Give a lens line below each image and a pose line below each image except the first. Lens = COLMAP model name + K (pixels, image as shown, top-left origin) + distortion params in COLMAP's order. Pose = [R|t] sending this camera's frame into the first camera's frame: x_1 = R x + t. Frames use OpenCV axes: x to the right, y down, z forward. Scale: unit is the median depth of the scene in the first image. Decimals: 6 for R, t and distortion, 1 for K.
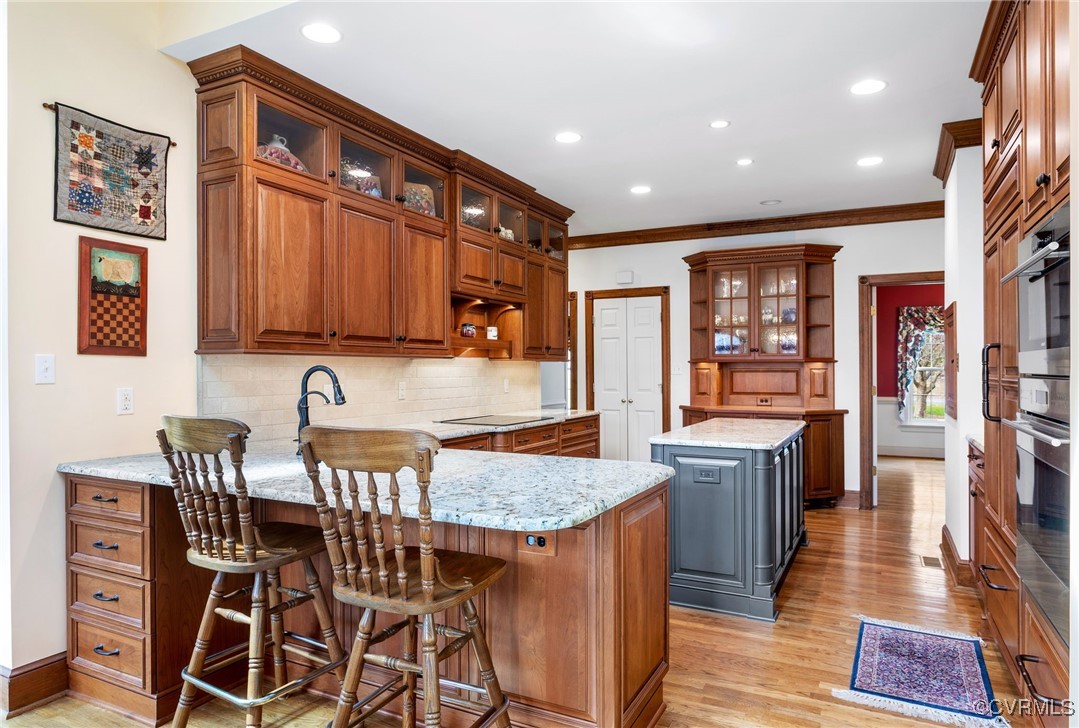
lens RADIAL K [[632.5, 0, 545.8], [0, 632.5, 366.1], [0, 0, 1]] dist [0.000105, 0.000959]
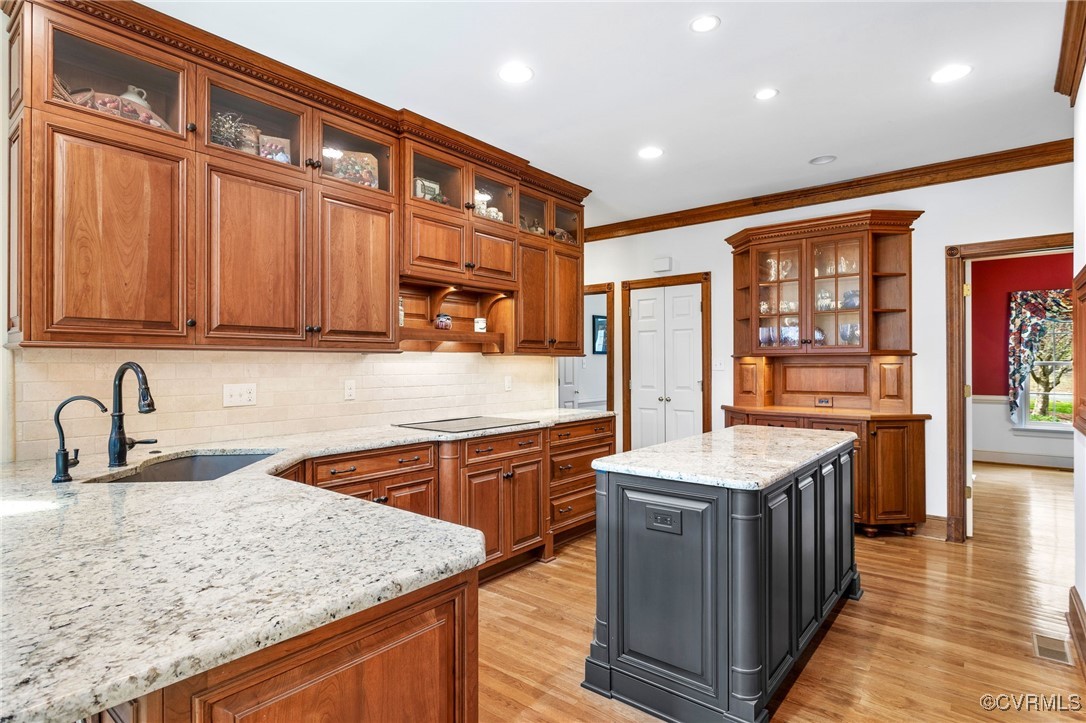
lens RADIAL K [[548.9, 0, 539.1], [0, 548.9, 363.5], [0, 0, 1]] dist [0.002789, -0.000580]
pose [[0.978600, -0.002620, -0.205757, 0.143734], [0.003310, 0.999990, 0.003006, 0.000326], [0.205747, -0.003622, 0.978599, 0.230029]]
